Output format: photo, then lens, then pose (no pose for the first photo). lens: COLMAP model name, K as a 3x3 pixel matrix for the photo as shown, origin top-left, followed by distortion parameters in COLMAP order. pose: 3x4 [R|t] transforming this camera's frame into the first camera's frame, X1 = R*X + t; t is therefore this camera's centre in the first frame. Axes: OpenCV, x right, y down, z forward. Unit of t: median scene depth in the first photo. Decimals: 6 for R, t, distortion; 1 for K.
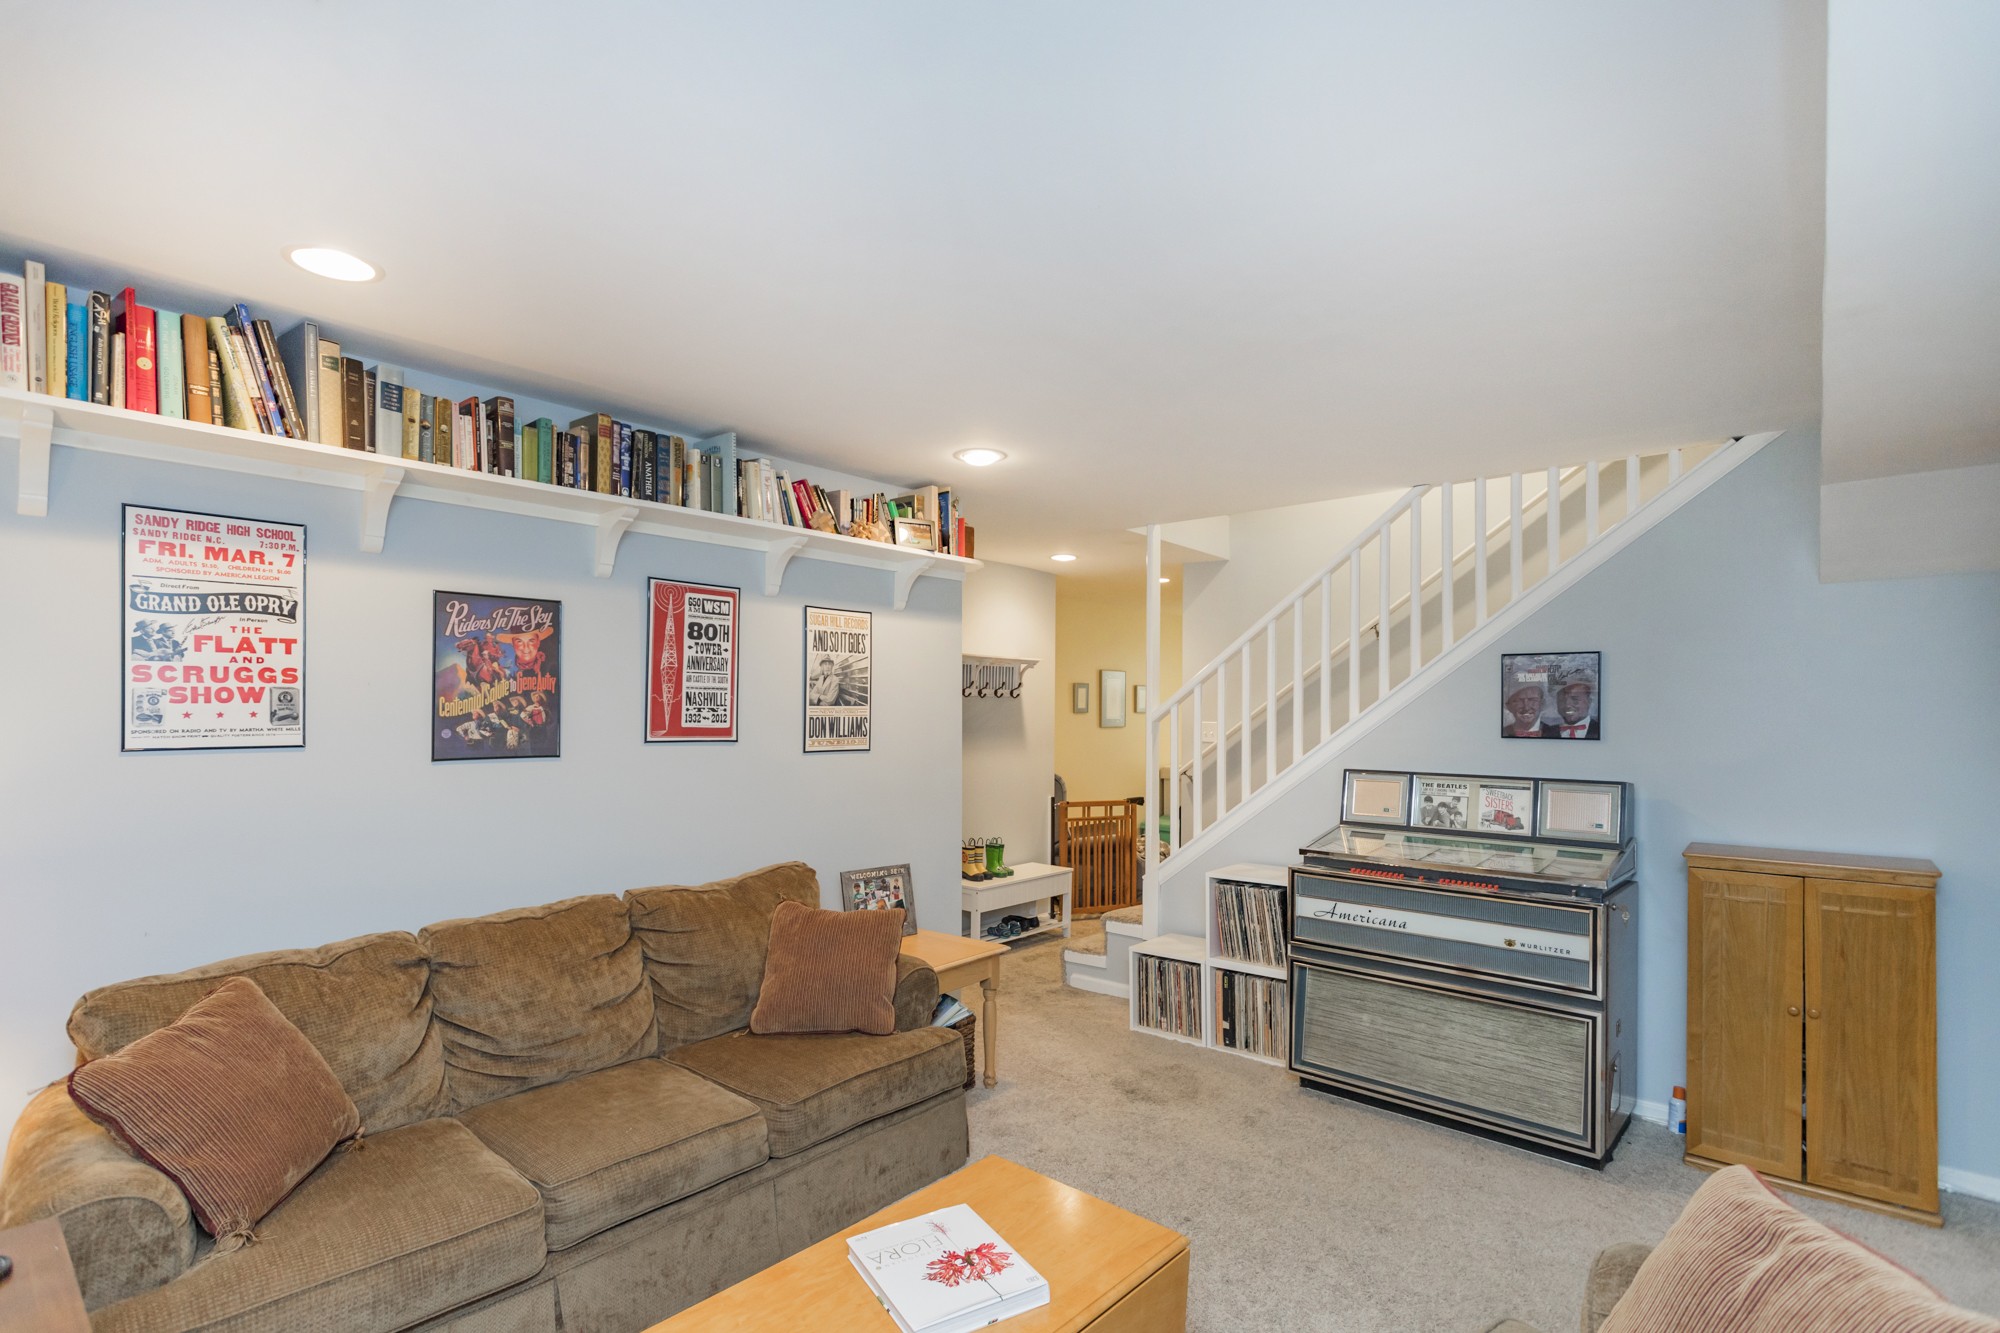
lens RADIAL K [[973.9, 0, 997.3], [0, 973.9, 703.5], [0, 0, 1]] dist [0.003825, 0.000722]
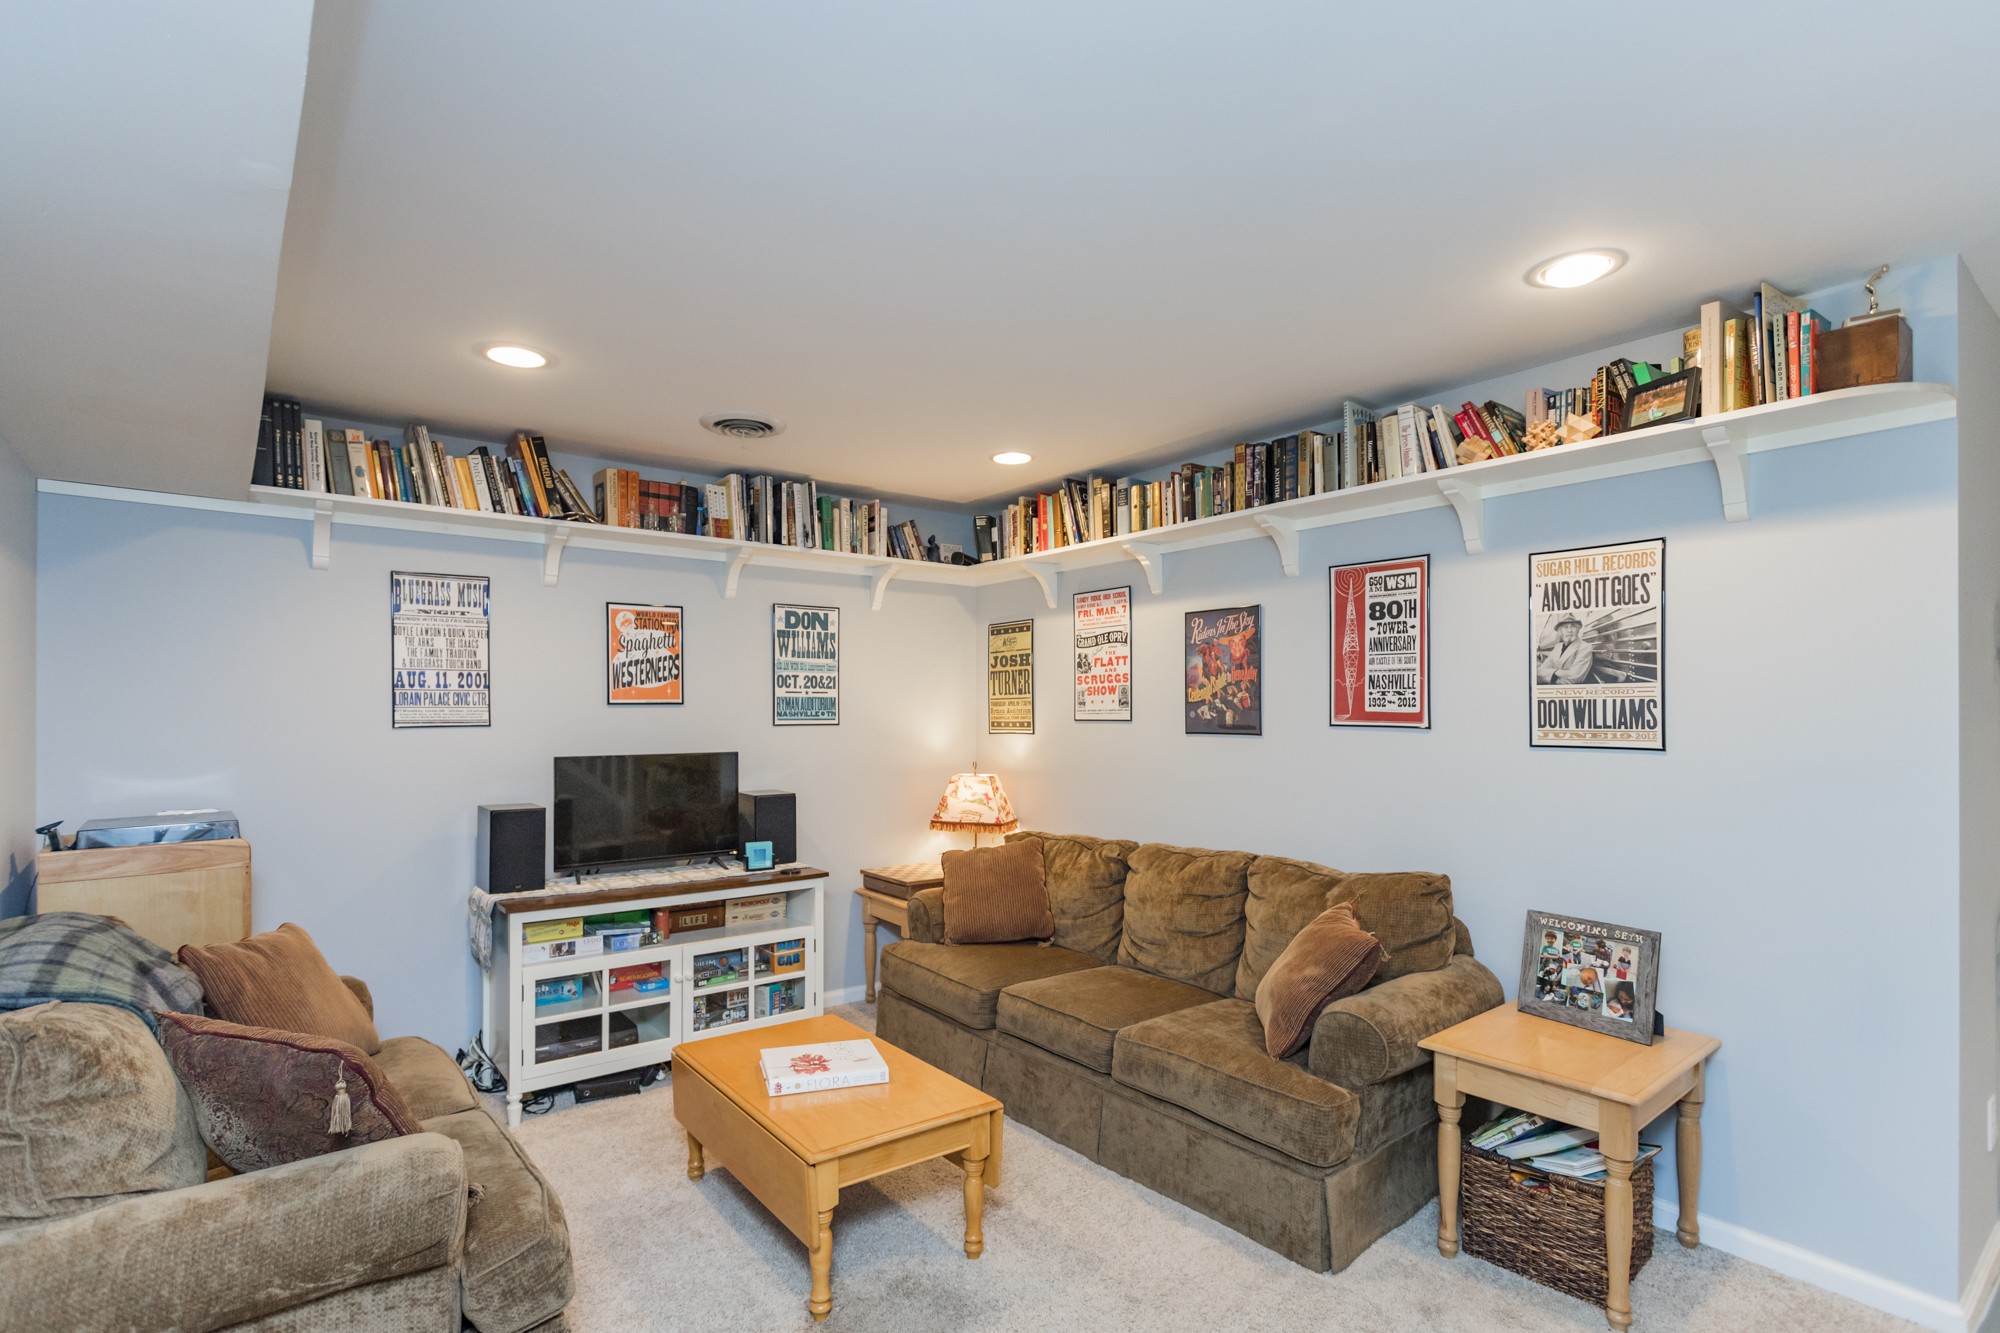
lens RADIAL K [[973.9, 0, 997.3], [0, 973.9, 703.5], [0, 0, 1]] dist [0.003825, 0.000722]
pose [[-0.188978, -0.016052, -0.981850, 0.704613], [0.002816, 0.999853, -0.016888, 0.031722], [0.981977, -0.005957, -0.188905, 0.819203]]
